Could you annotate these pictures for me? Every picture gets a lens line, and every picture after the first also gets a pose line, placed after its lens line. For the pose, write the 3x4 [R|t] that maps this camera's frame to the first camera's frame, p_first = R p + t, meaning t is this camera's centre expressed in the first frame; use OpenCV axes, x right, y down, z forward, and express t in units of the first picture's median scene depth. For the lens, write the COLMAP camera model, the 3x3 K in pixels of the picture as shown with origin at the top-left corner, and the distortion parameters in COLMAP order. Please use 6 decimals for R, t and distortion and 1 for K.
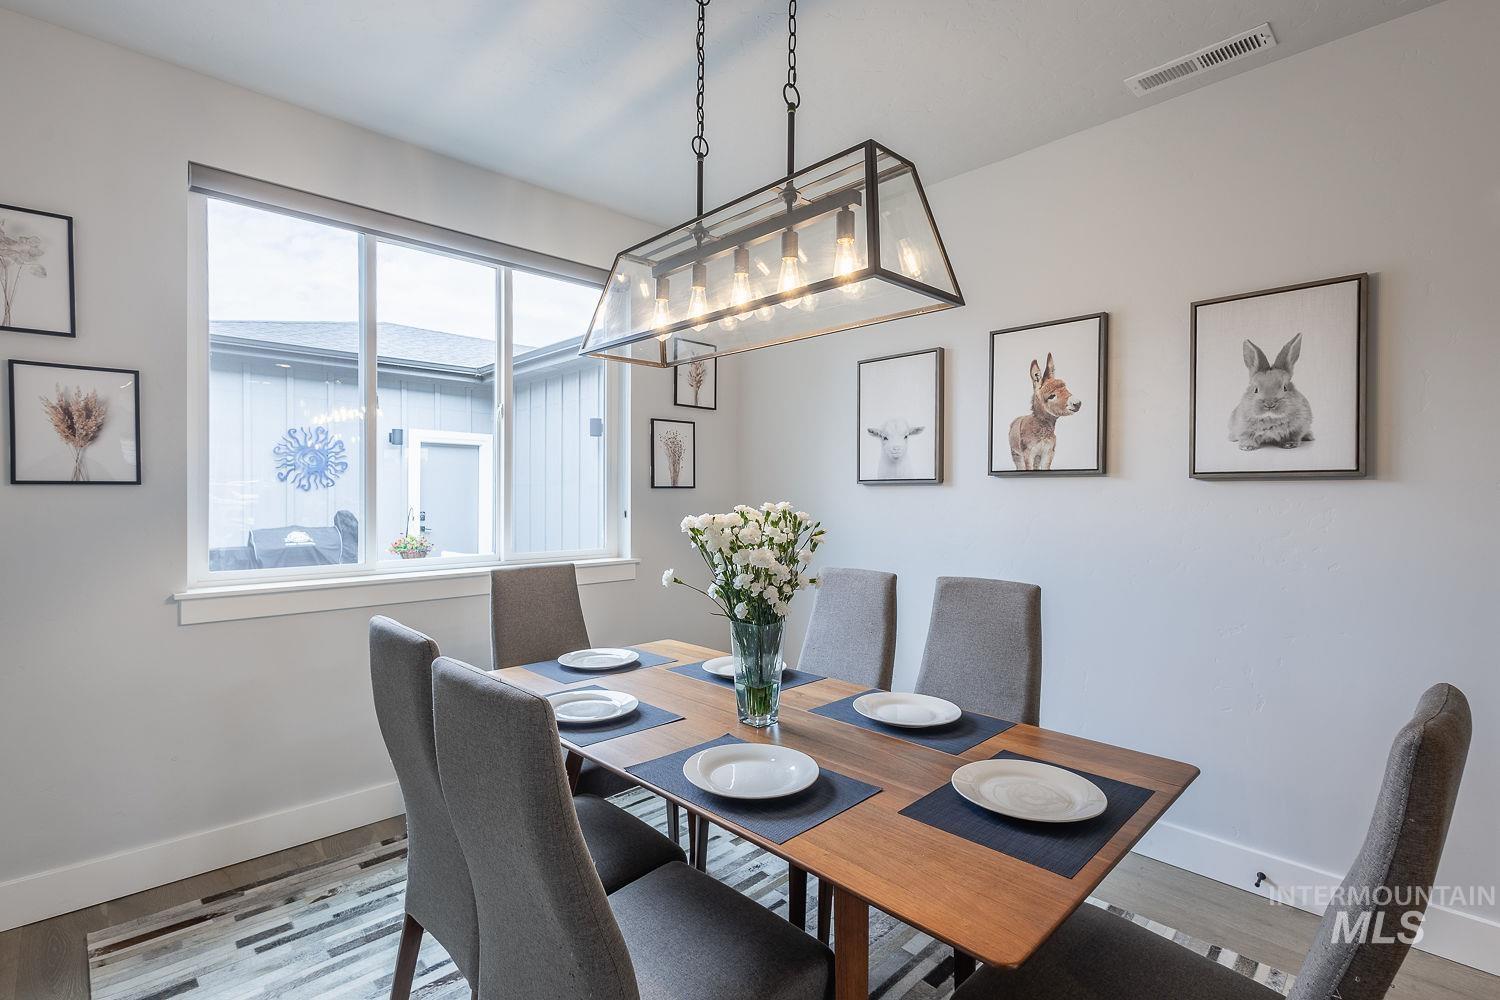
lens RADIAL K [[698.6, 0, 745.9], [0, 698.6, 496.4], [0, 0, 1]] dist [0.010660, -0.003251]
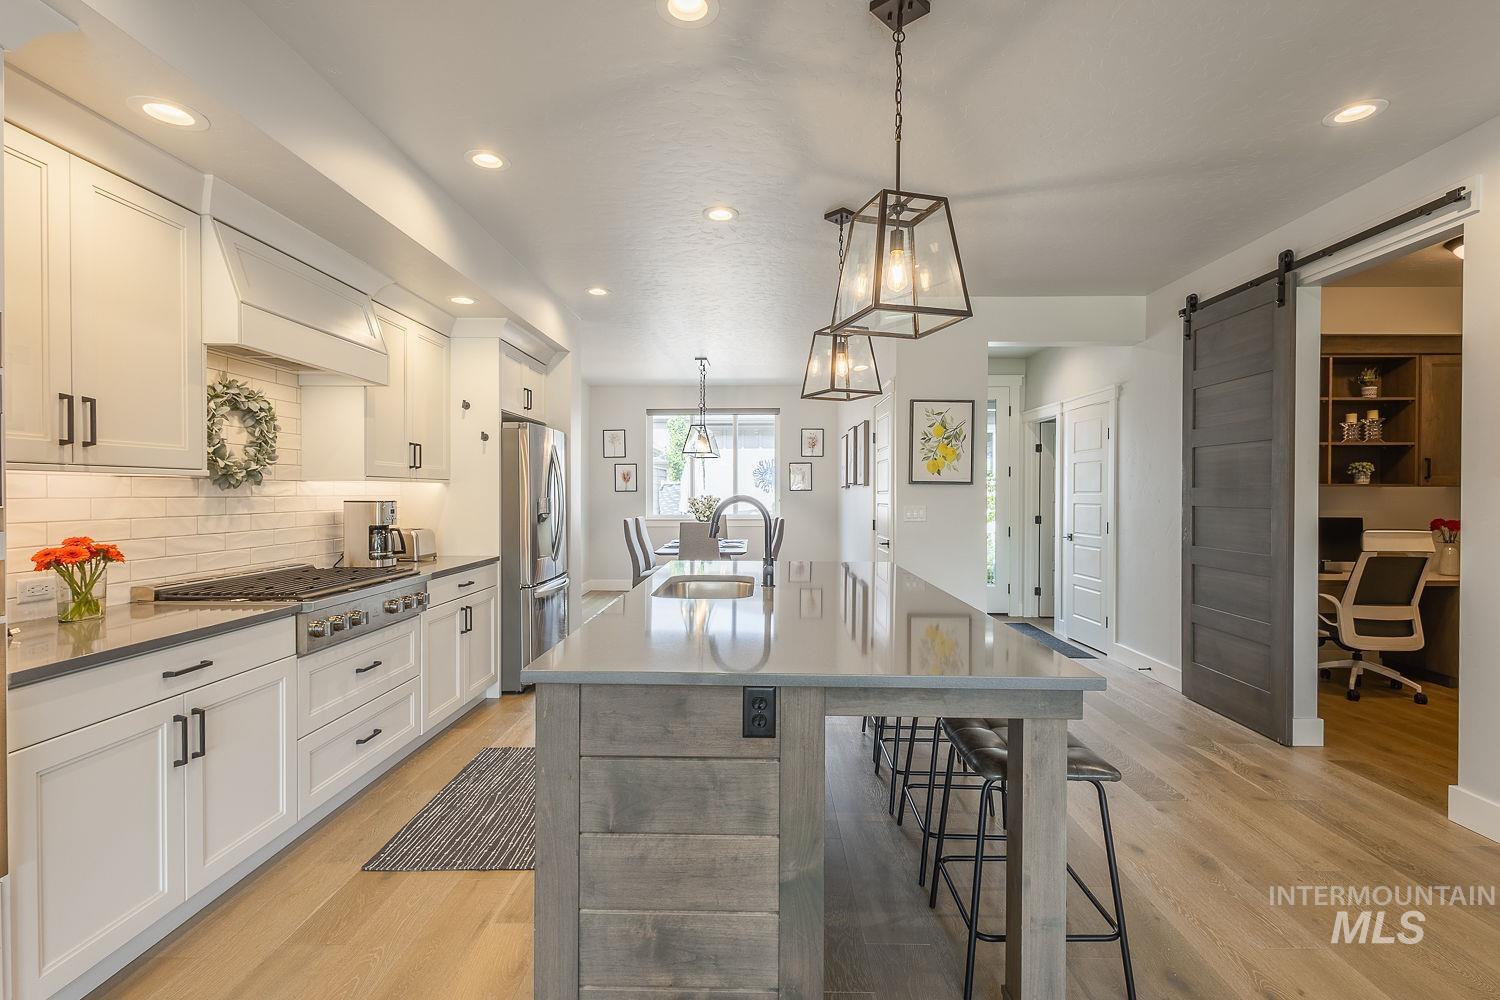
lens RADIAL K [[698.6, 0, 750.5], [0, 698.6, 501.3], [0, 0, 1]] dist [0.010660, -0.003251]
pose [[0.706168, 0.002575, -0.708040, 2.044419], [0.002565, 0.999978, 0.006194, 0.015769], [0.708040, -0.006190, 0.706146, -1.163816]]
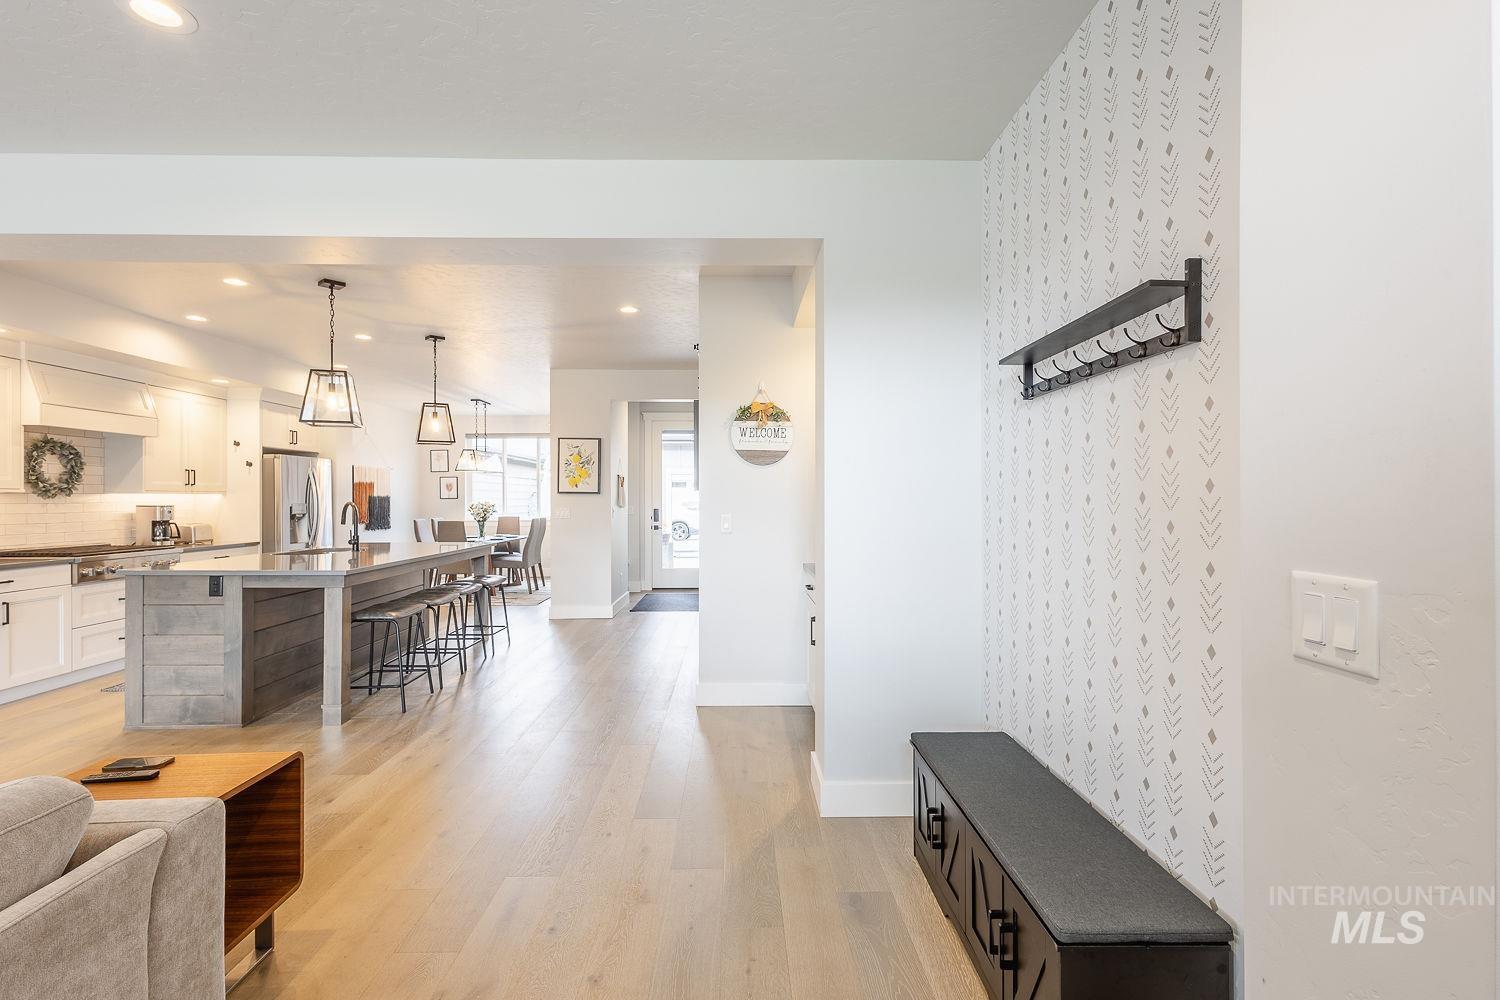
lens RADIAL K [[698.6, 0, 751.6], [0, 698.6, 498.5], [0, 0, 1]] dist [0.010660, -0.003251]
pose [[0.732306, -0.008640, -0.680921, 3.449552], [0.005626, 0.999962, -0.006637, 0.024376], [0.680952, 0.001030, 0.732327, -1.069682]]
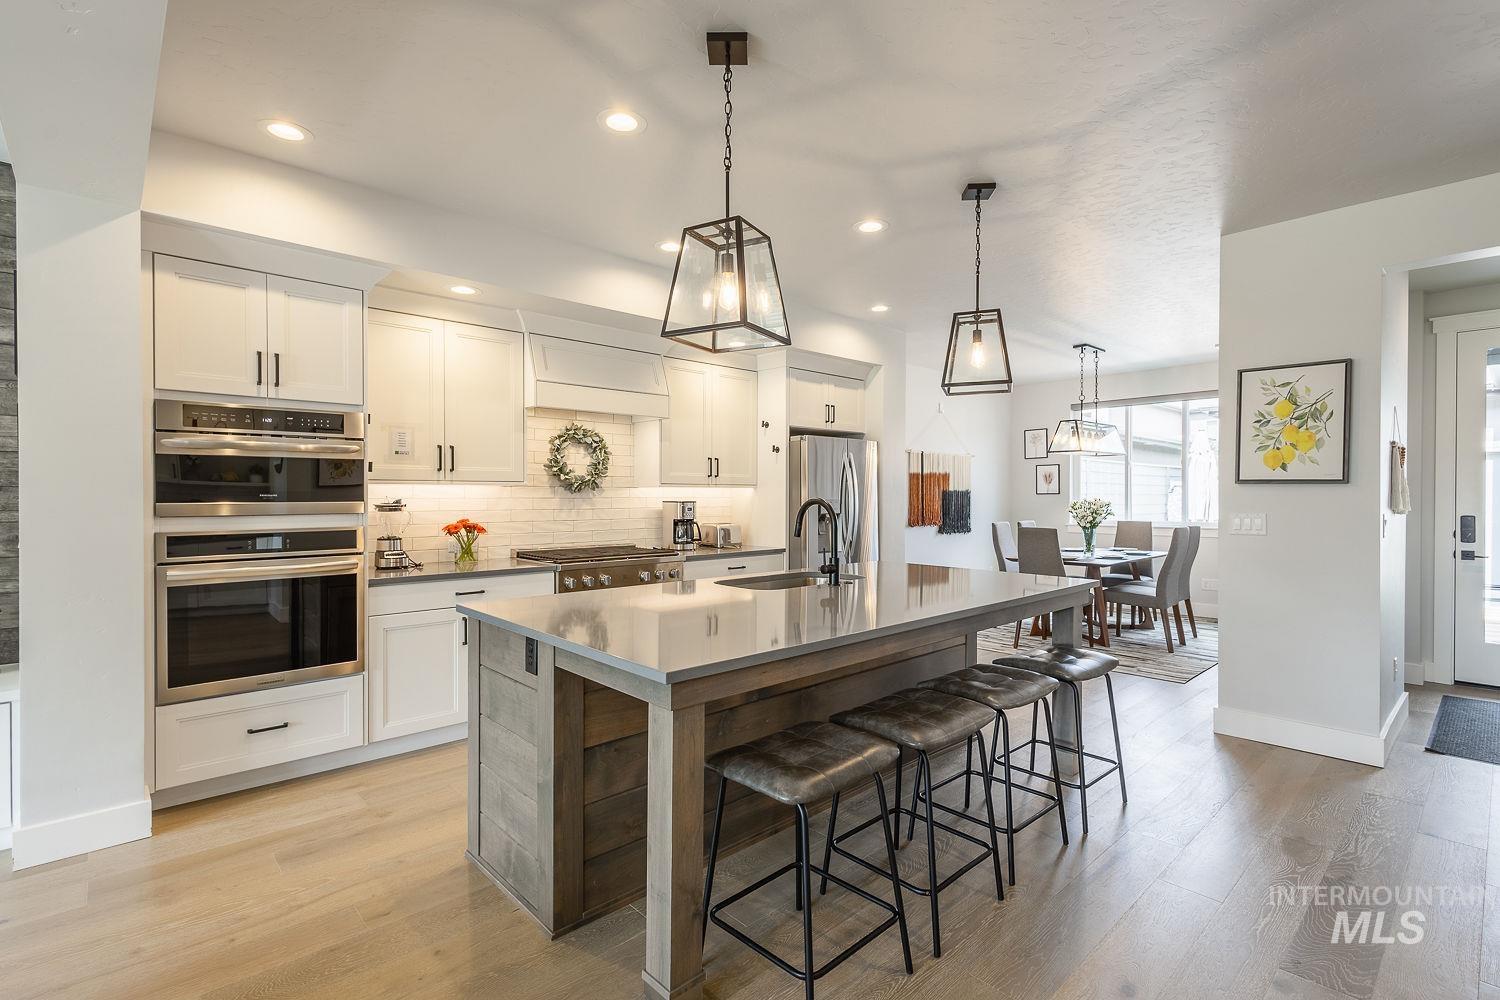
lens RADIAL K [[698.6, 0, 746.4], [0, 698.6, 501.1], [0, 0, 1]] dist [0.010660, -0.003251]
pose [[-0.024755, 0.002347, -0.999691, 2.423753], [-0.002530, 0.999994, 0.002411, 0.015997], [0.999690, 0.002589, -0.024749, -0.502951]]
